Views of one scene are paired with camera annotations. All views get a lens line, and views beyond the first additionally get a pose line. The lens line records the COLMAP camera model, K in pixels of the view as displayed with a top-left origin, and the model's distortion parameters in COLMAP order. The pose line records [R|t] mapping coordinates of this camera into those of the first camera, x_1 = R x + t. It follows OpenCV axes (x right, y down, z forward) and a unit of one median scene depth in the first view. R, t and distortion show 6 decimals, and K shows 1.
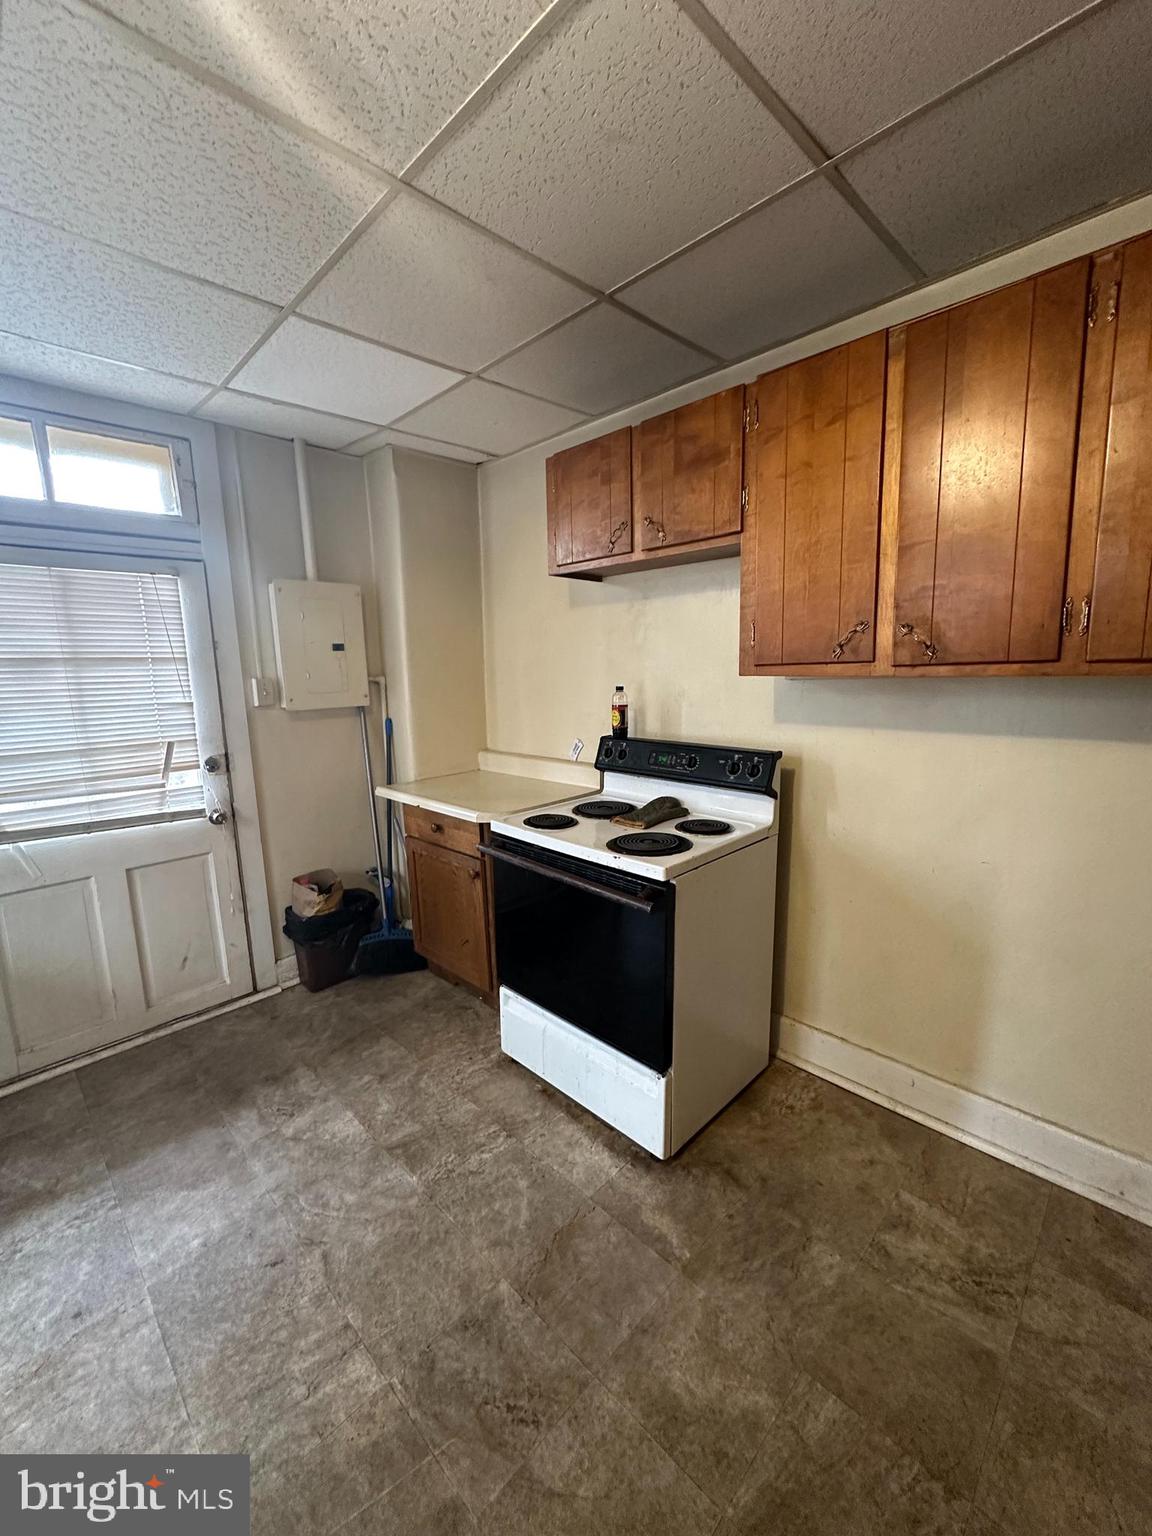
lens RADIAL K [[614.3, 0, 580.6], [0, 614.3, 762.6], [0, 0, 1]] dist [-0.005078, 0.001237]
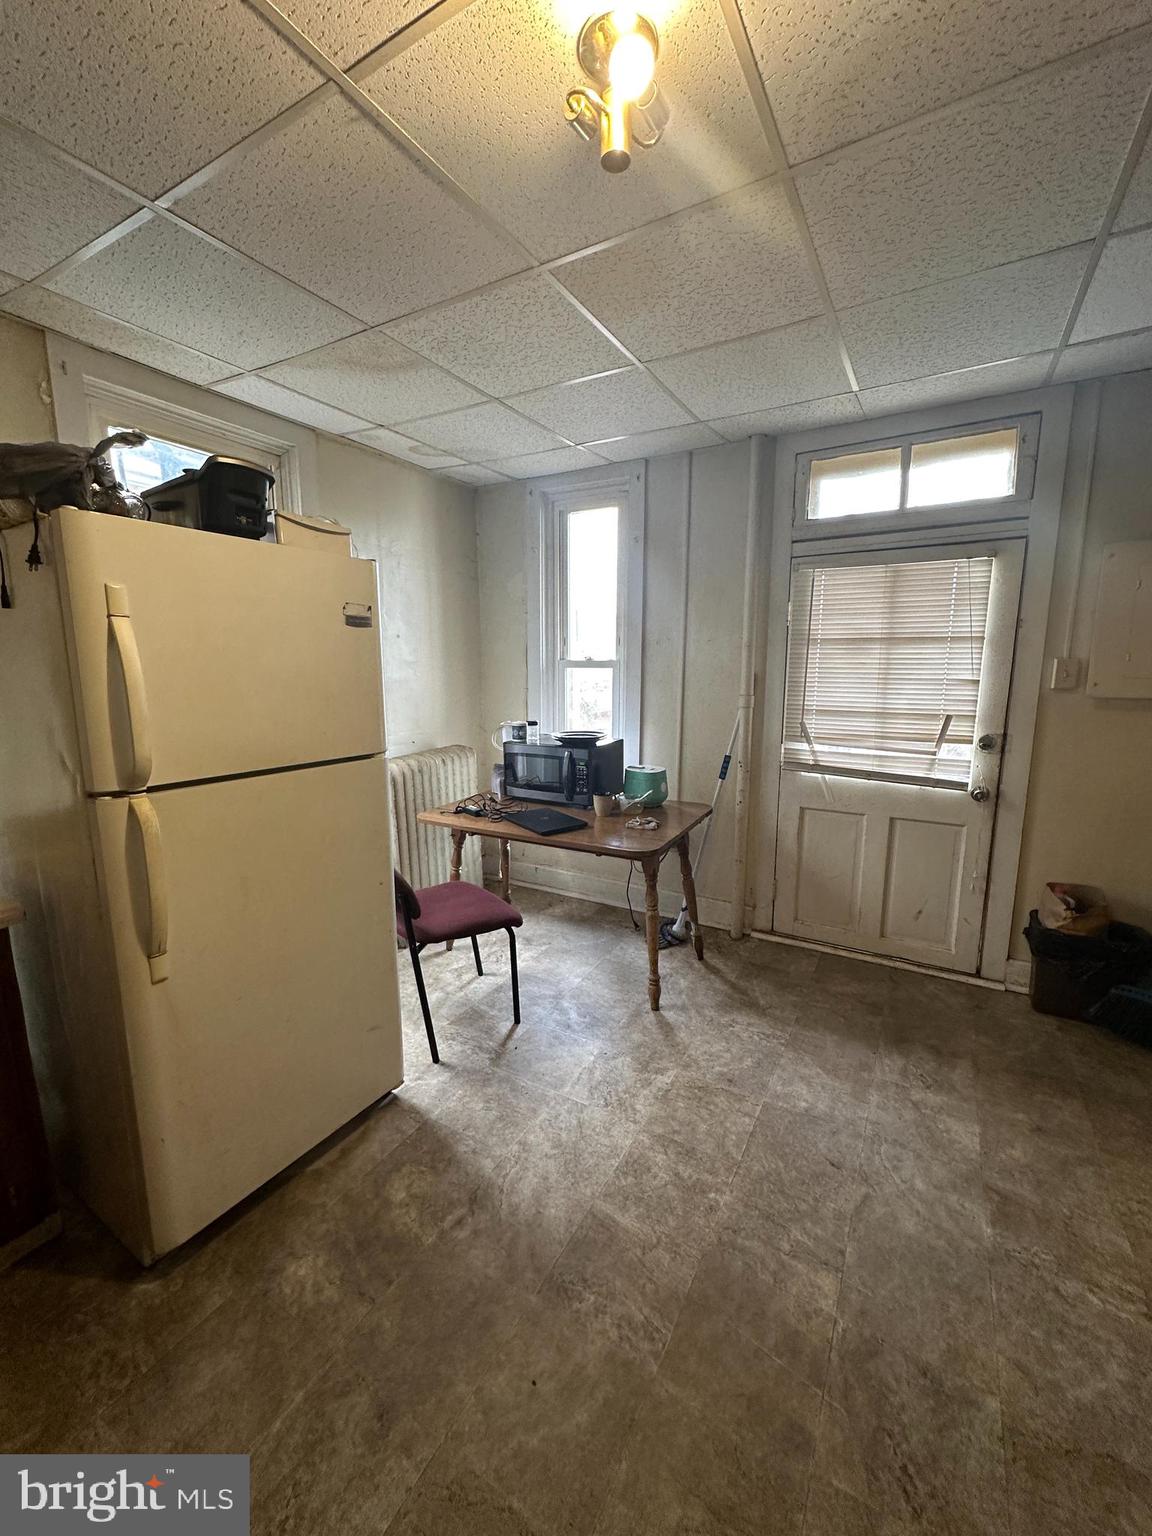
lens RADIAL K [[614.3, 0, 572.5], [0, 614.3, 761.4], [0, 0, 1]] dist [-0.005078, 0.001237]
pose [[0.242572, 0.186147, -0.952107, 0.228403], [-0.150518, 0.976756, 0.152618, -0.020069], [0.958386, 0.106289, 0.264952, 0.091322]]
